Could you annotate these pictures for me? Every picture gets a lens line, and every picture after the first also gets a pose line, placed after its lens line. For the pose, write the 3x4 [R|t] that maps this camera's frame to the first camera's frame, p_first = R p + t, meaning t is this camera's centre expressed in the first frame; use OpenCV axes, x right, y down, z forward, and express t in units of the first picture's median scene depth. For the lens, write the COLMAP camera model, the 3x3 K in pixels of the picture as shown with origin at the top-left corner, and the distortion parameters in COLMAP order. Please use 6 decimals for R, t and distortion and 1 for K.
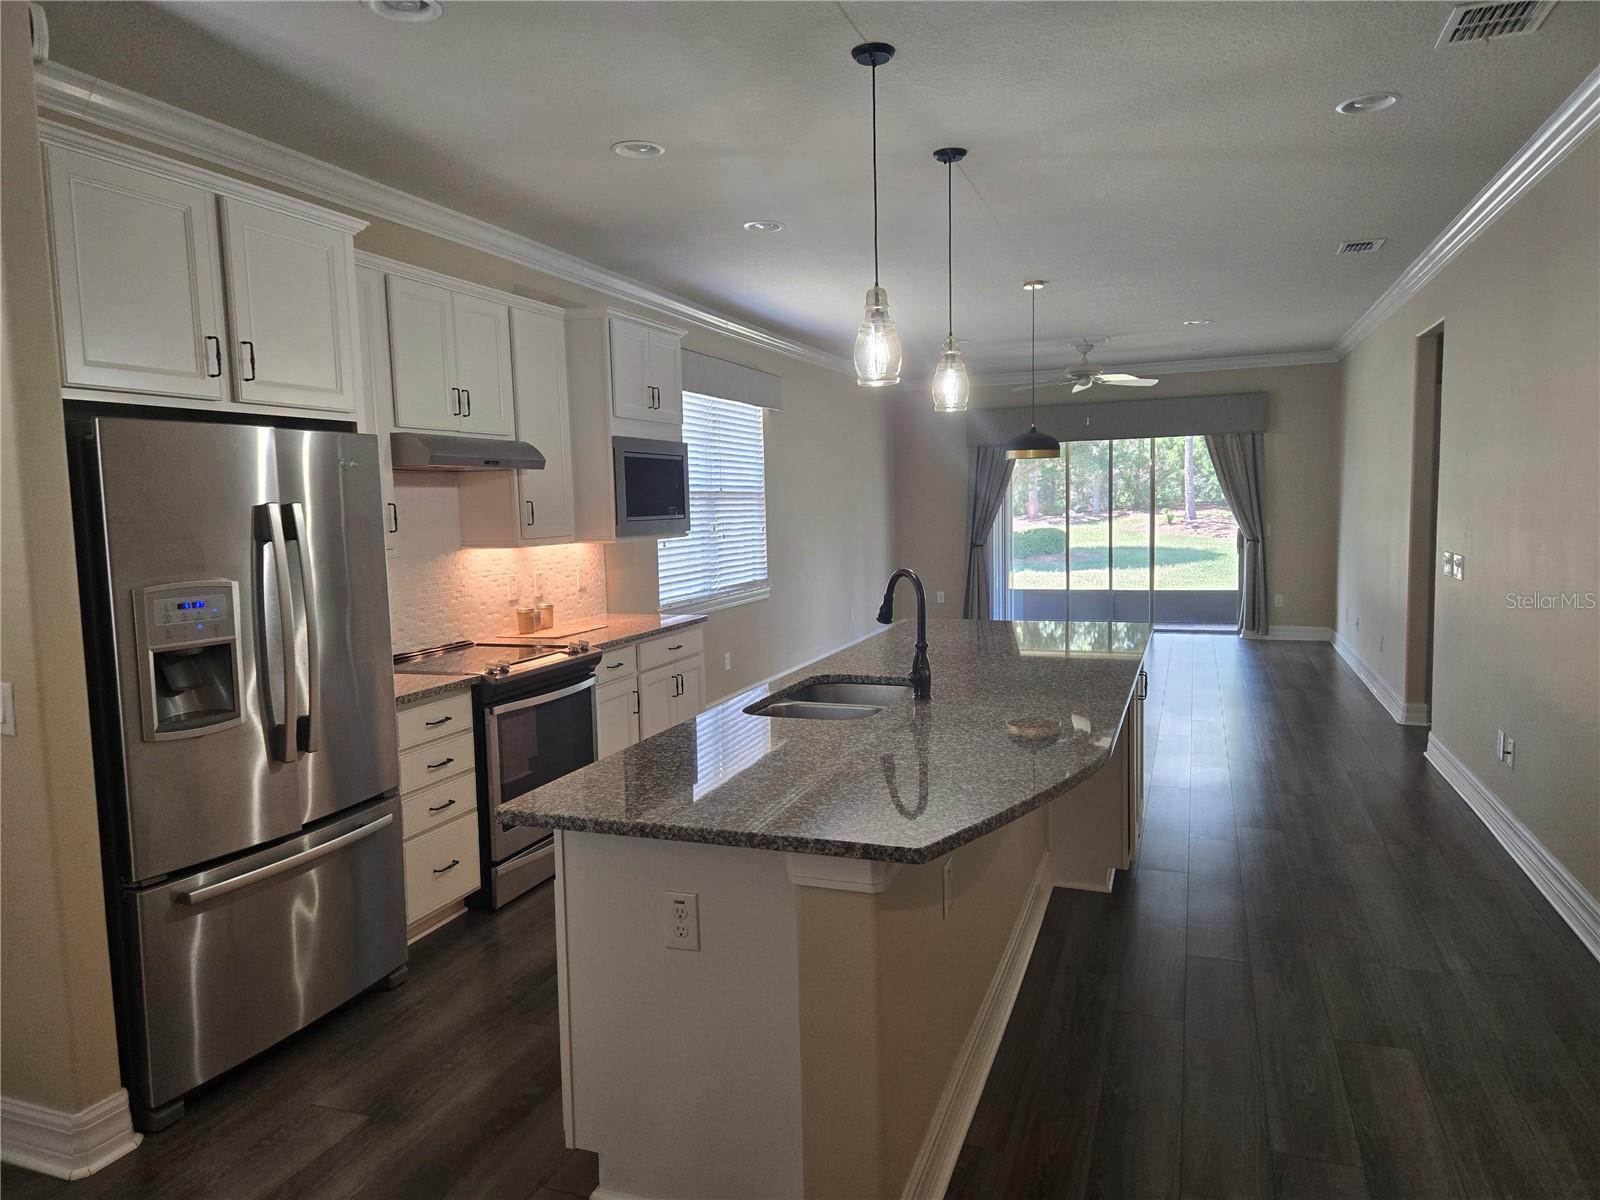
lens RADIAL K [[1061.4, 0, 802.0], [0, 1061.4, 596.0], [0, 0, 1]] dist [0.046416, -0.001367]
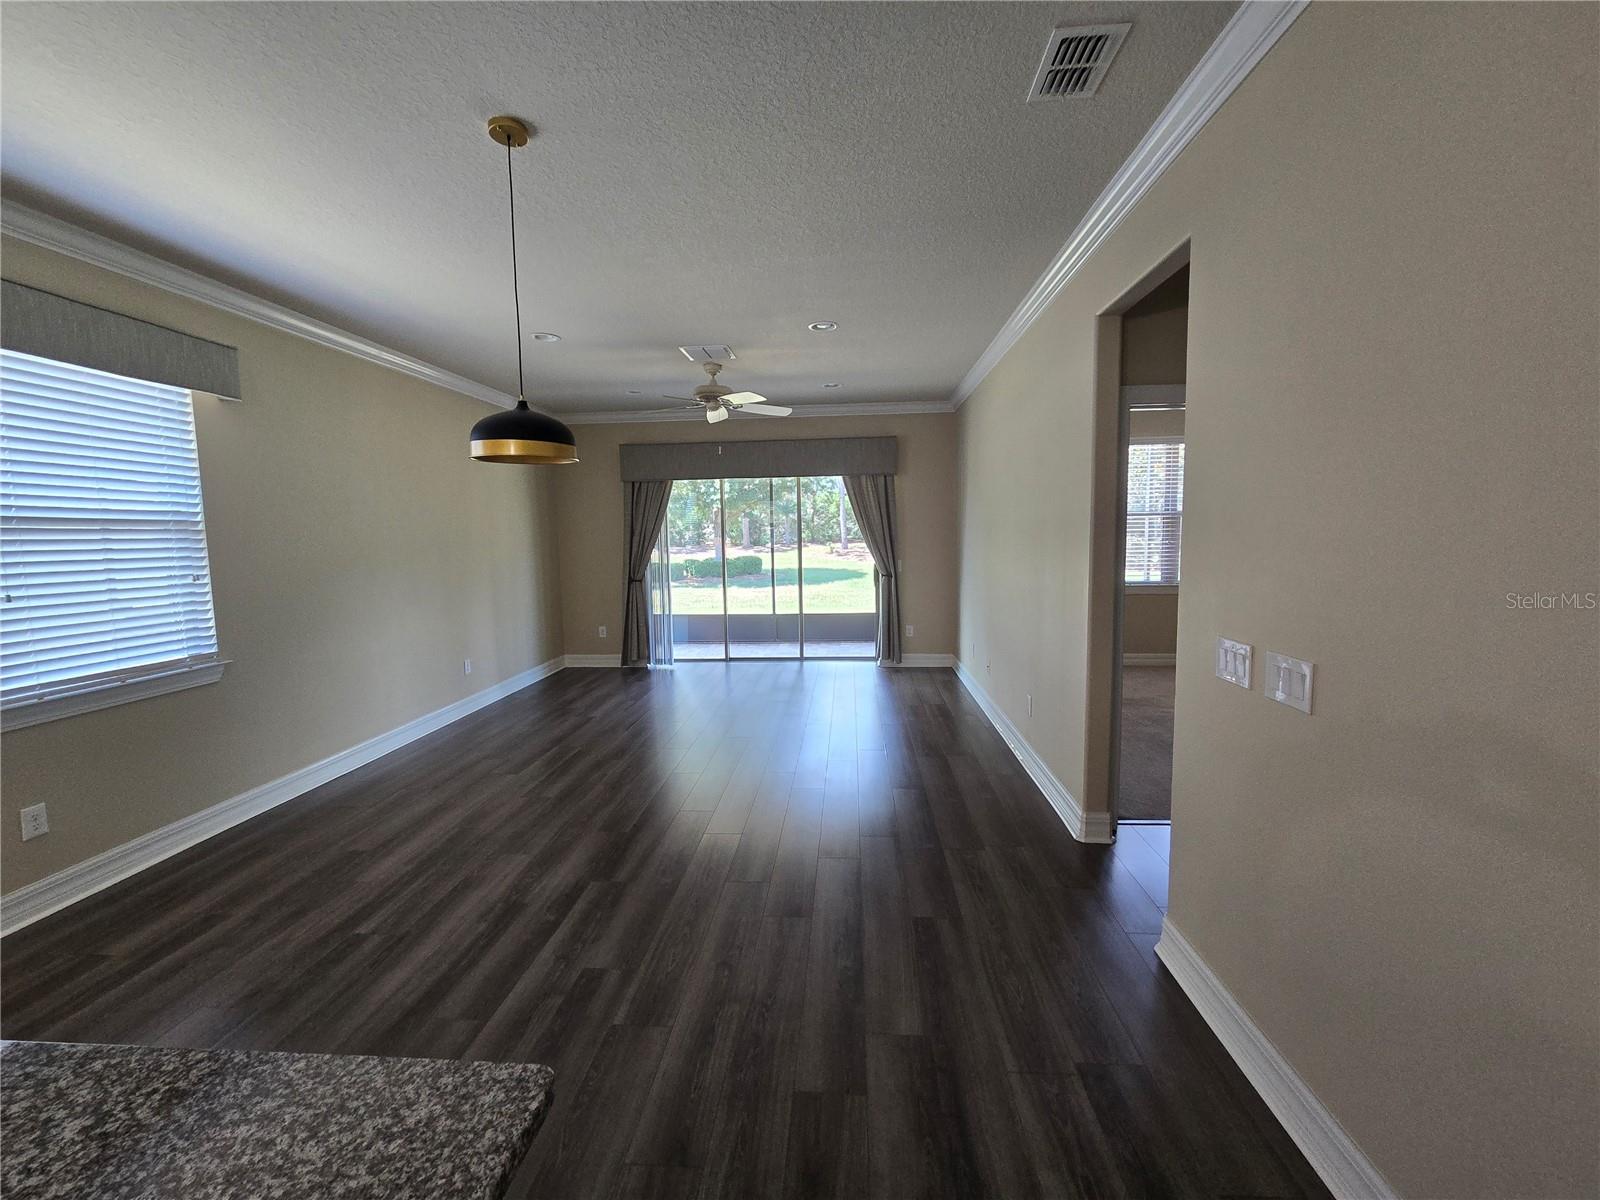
lens RADIAL K [[658.6, 0, 799.0], [0, 658.6, 600.3], [0, 0, 1]] dist [-0.006917, 0.002450]
pose [[0.963229, -0.019896, 0.267945, 0.158894], [0.017699, 0.999787, 0.010610, -0.035395], [-0.268099, -0.005478, 0.963376, 0.387387]]
